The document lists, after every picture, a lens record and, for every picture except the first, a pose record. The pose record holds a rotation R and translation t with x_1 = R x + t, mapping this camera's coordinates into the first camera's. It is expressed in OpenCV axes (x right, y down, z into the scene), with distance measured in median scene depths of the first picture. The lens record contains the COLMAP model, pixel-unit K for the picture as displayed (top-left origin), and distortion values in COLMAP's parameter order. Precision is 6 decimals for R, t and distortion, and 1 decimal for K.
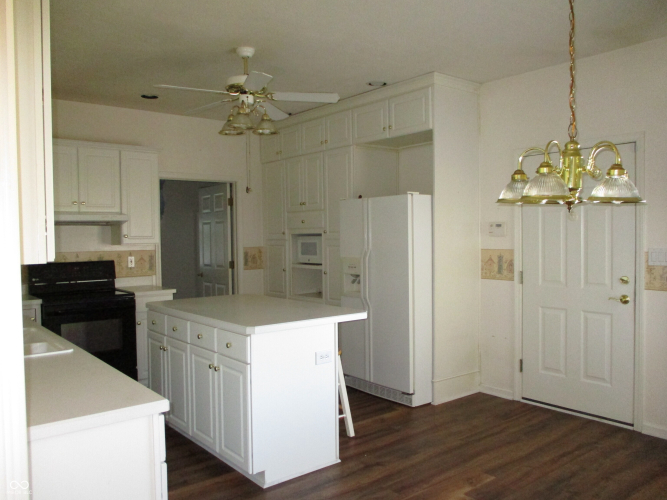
lens RADIAL K [[562.8, 0, 333.5], [0, 562.8, 250.0], [0, 0, 1]] dist [-0.033885, -0.003880]
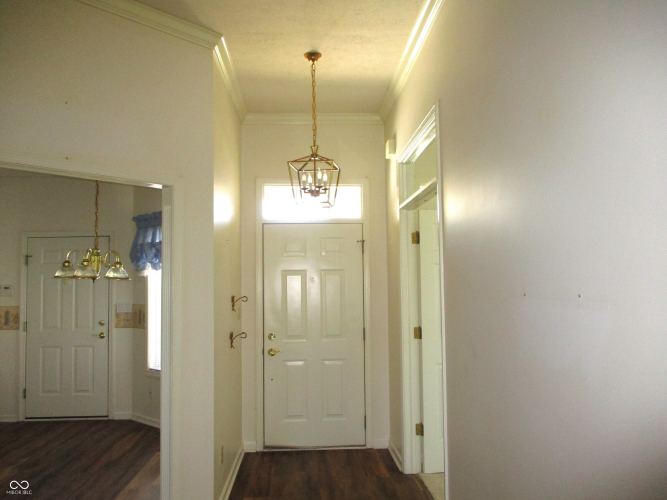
lens RADIAL K [[562.8, 0, 333.5], [0, 562.8, 250.0], [0, 0, 1]] dist [-0.033885, -0.003880]
pose [[0.594575, 0.052279, 0.802339, -0.292525], [0.032579, 0.995498, -0.089008, 0.008436], [-0.803380, 0.079062, 0.590195, -0.378524]]
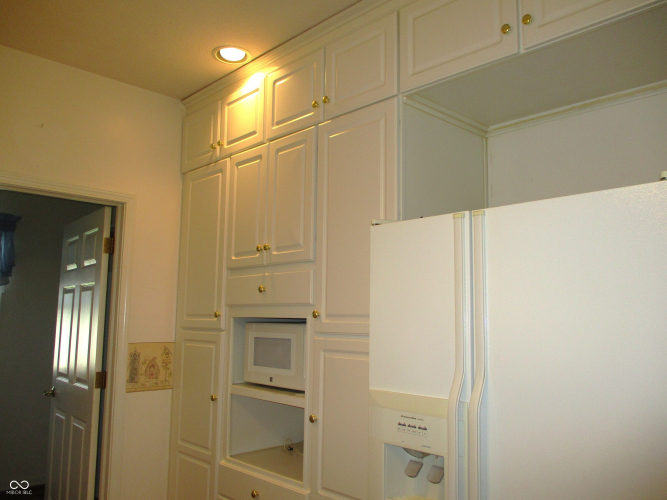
lens RADIAL K [[562.8, 0, 333.5], [0, 562.8, 250.0], [0, 0, 1]] dist [-0.033885, -0.003880]
pose [[0.996115, 0.038756, 0.079072, -0.040973], [-0.026509, 0.988265, -0.150430, -0.020247], [-0.083974, 0.147750, 0.985453, 0.676077]]
